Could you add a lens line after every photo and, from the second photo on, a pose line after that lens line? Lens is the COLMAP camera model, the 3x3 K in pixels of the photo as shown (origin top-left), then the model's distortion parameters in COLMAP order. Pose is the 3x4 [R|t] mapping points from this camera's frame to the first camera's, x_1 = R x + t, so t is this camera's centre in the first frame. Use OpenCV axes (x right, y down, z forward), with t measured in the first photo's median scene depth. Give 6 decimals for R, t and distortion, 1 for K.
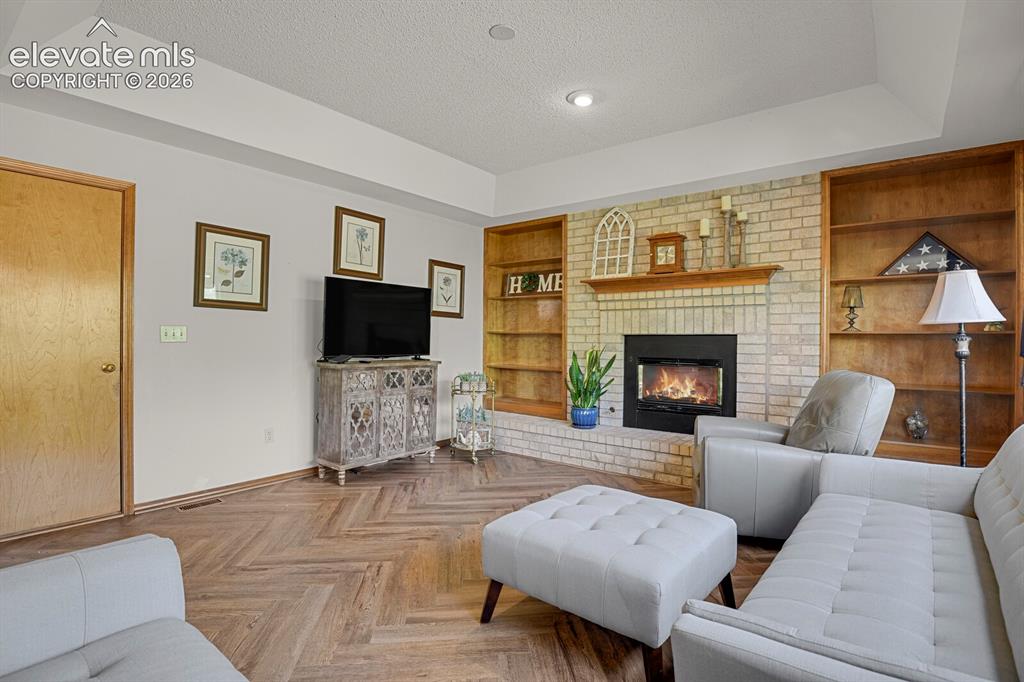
lens RADIAL K [[500.0, 0, 513.1], [0, 500.0, 337.5], [0, 0, 1]] dist [-0.026068, -0.004090]
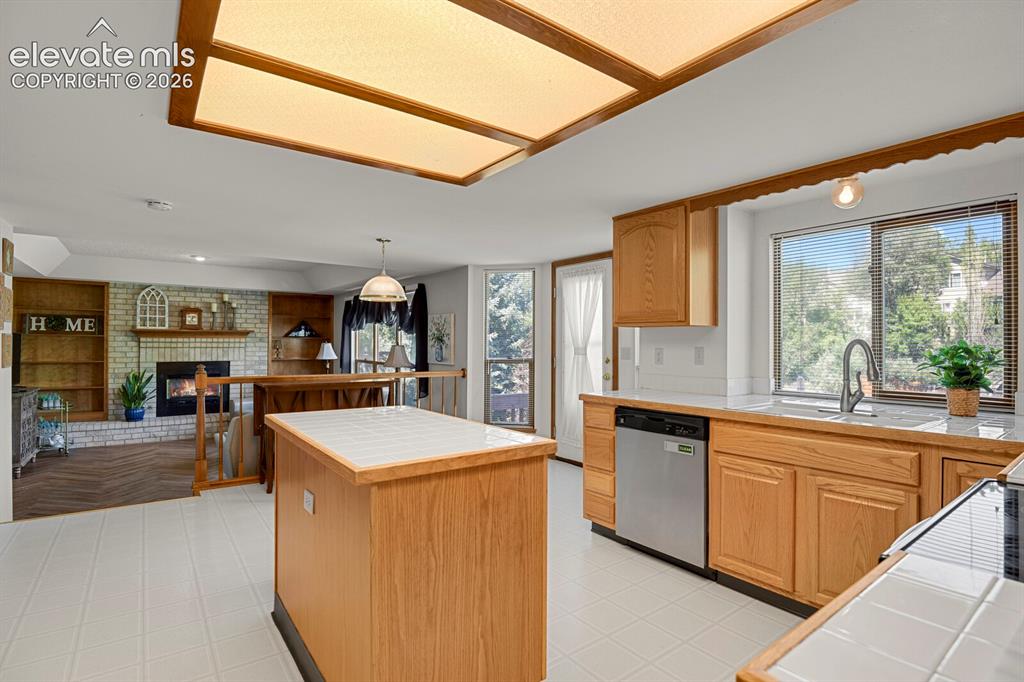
lens RADIAL K [[500.0, 0, 517.4], [0, 500.0, 343.4], [0, 0, 1]] dist [-0.026068, -0.004090]
pose [[0.268187, -0.006868, 0.963342, -1.149314], [-0.004489, 0.999955, 0.008378, -0.096053], [-0.963356, -0.006571, 0.268145, -0.670681]]
